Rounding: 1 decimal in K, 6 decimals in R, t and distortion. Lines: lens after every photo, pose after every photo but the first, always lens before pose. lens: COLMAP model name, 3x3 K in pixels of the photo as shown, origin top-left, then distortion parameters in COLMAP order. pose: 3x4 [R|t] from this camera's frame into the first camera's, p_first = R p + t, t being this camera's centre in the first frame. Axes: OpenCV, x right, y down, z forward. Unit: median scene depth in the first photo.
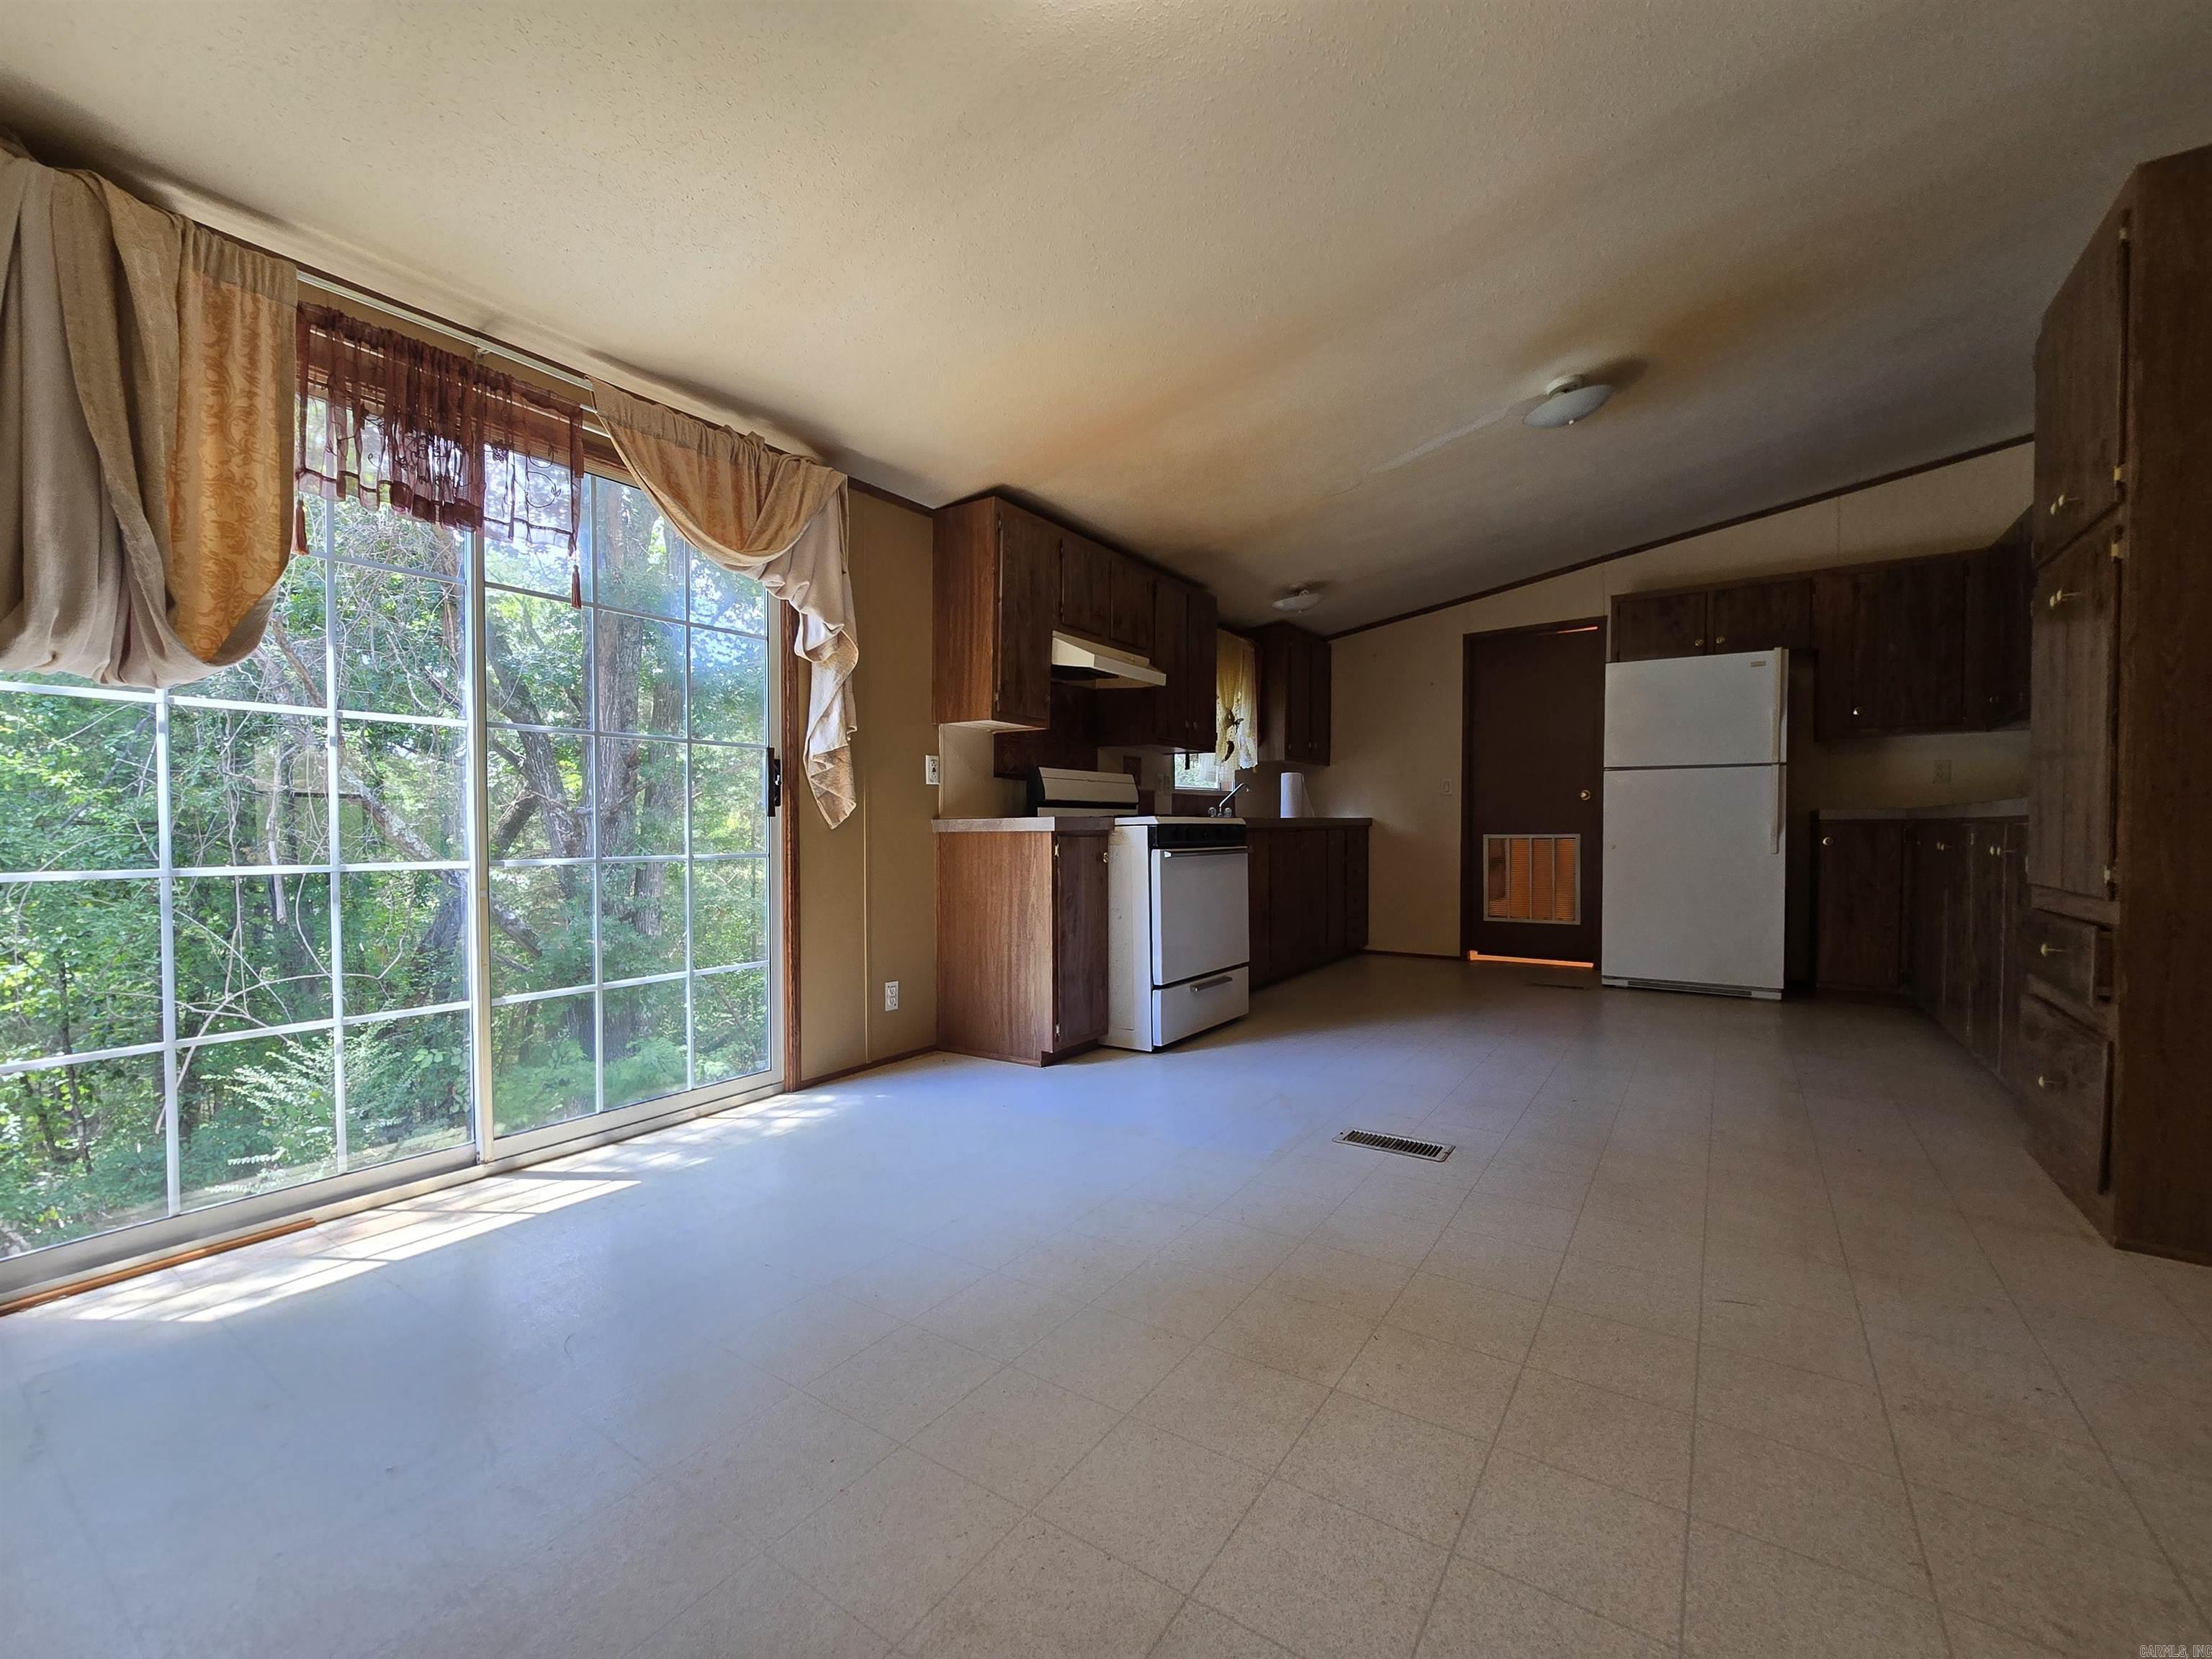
lens RADIAL K [[878.7, 0, 1102.0], [0, 878.7, 841.6], [0, 0, 1]] dist [-0.010799, -0.000332]
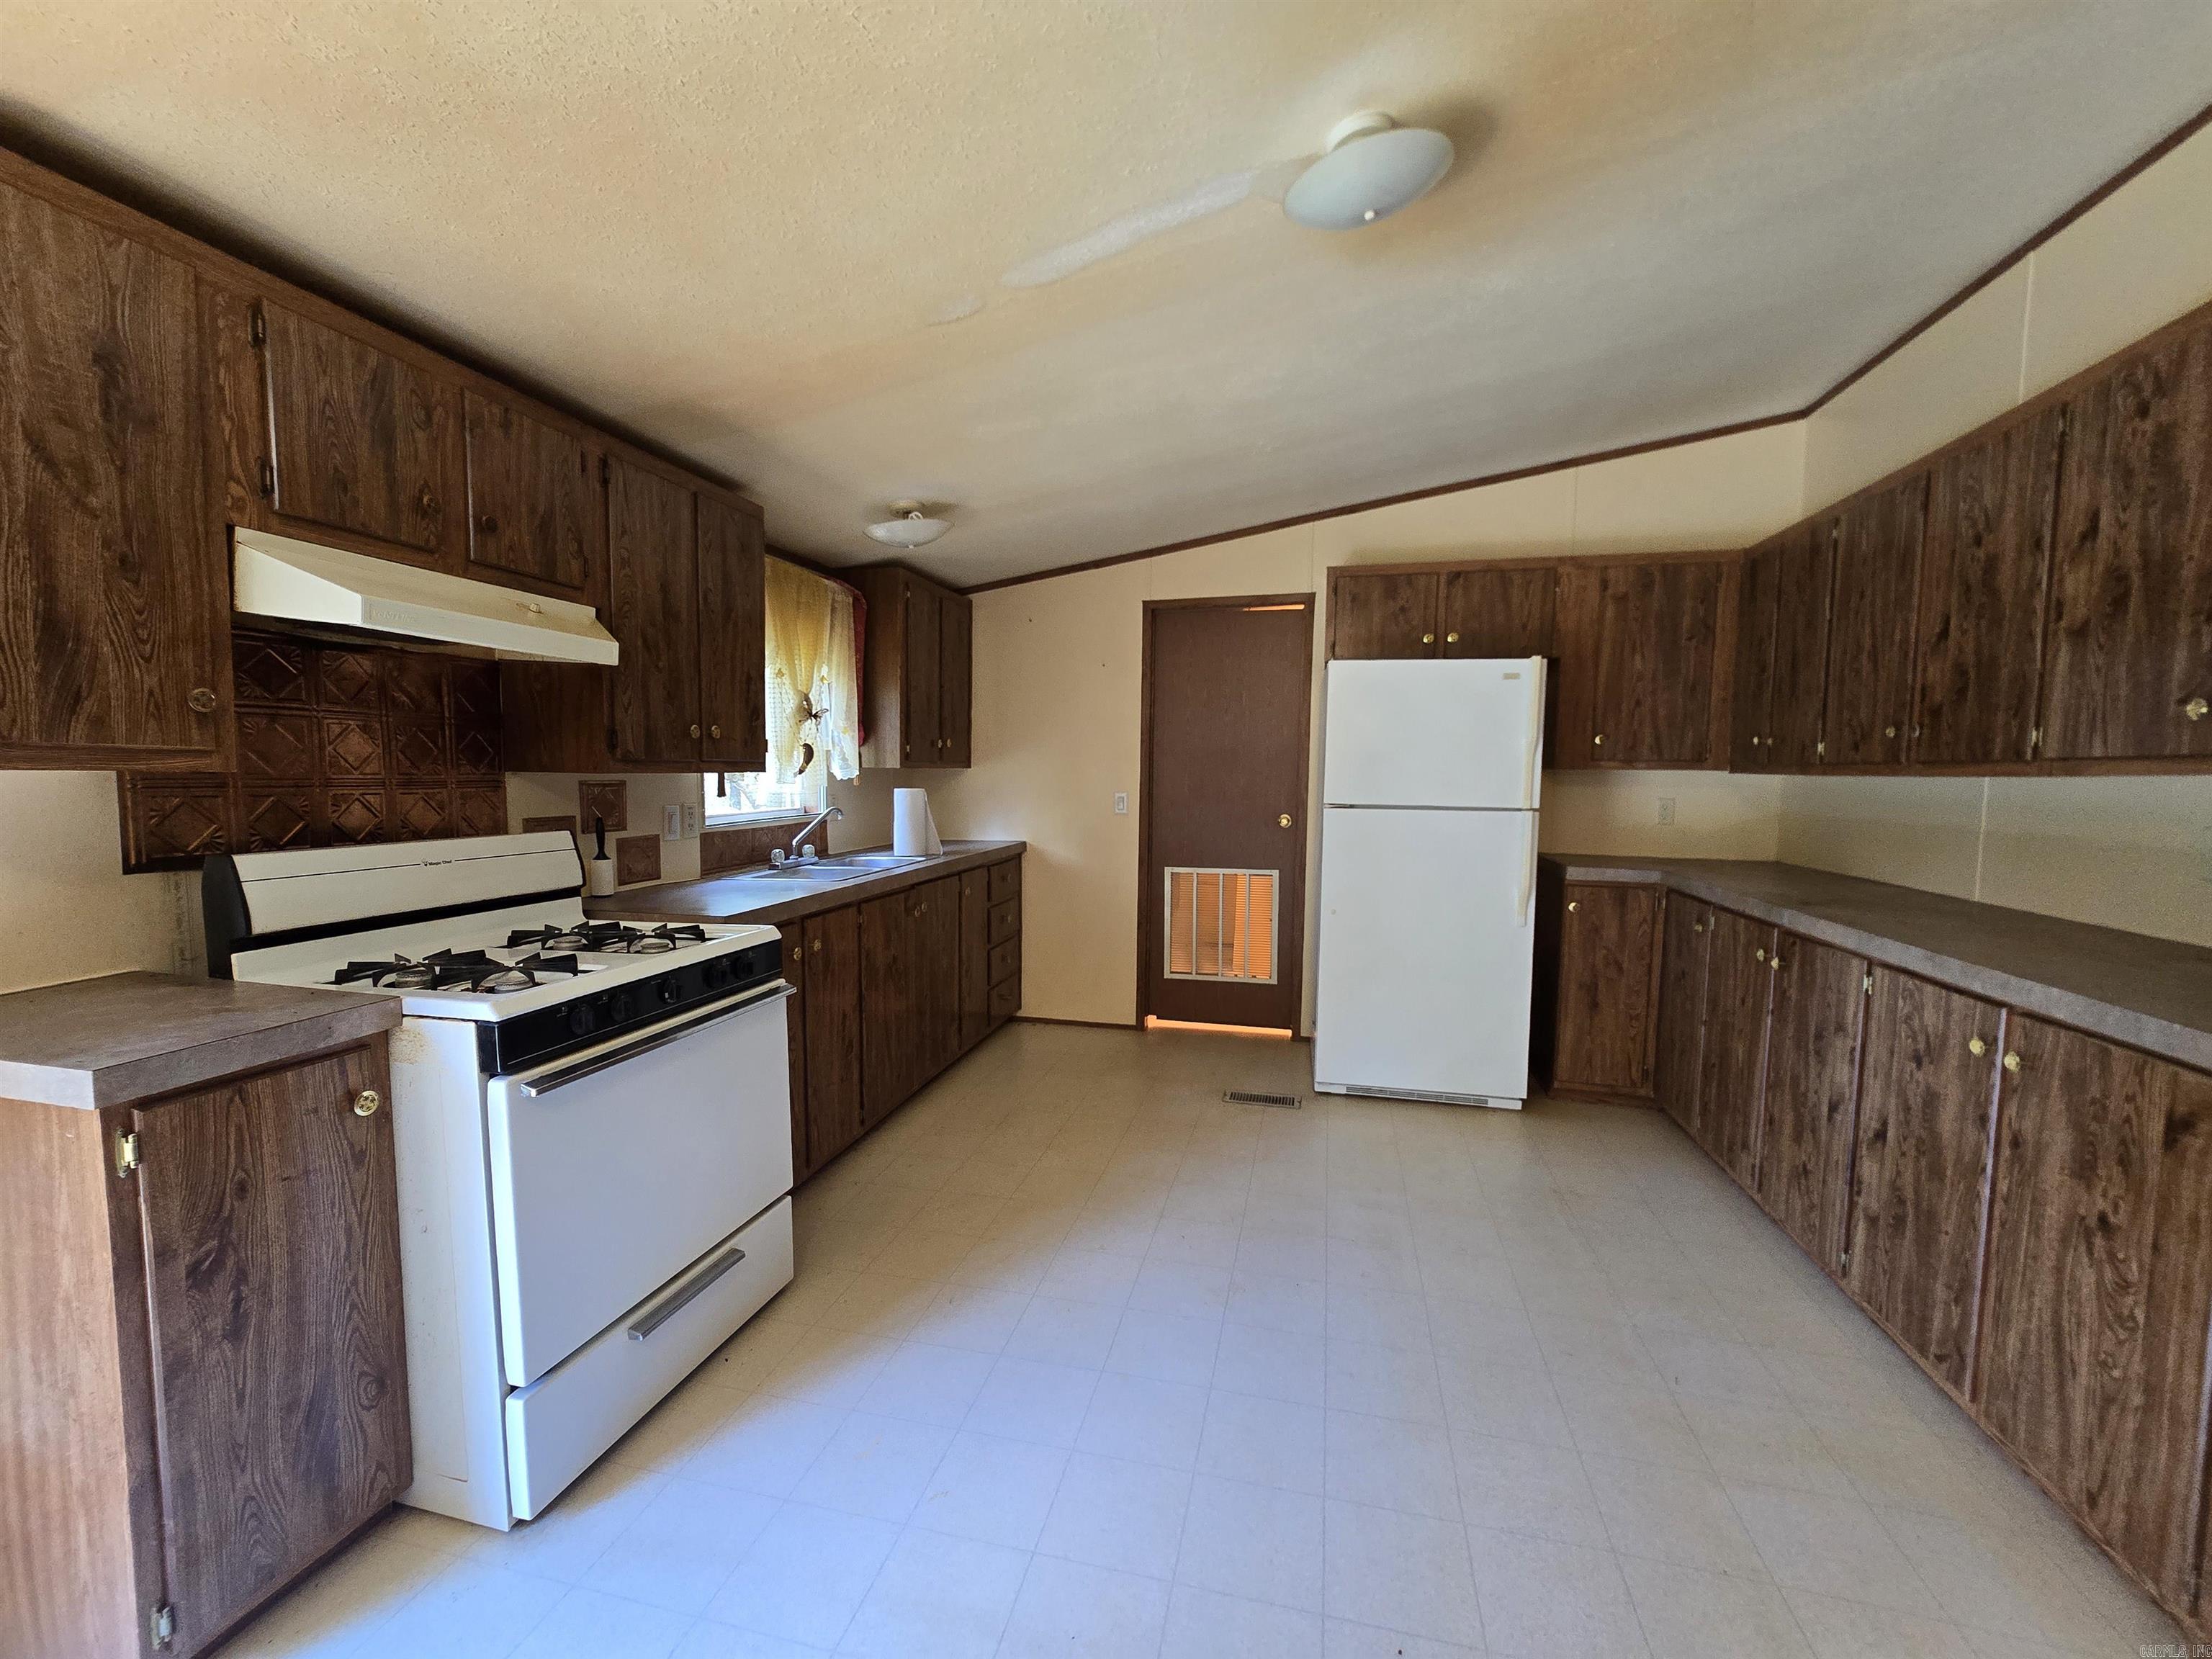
lens RADIAL K [[878.7, 0, 1102.0], [0, 878.7, 841.6], [0, 0, 1]] dist [-0.010799, -0.000332]
pose [[0.934075, -0.017033, 0.356671, 0.130405], [-0.005364, 0.998080, 0.061712, -0.093026], [-0.357037, -0.059557, 0.932190, 0.362501]]
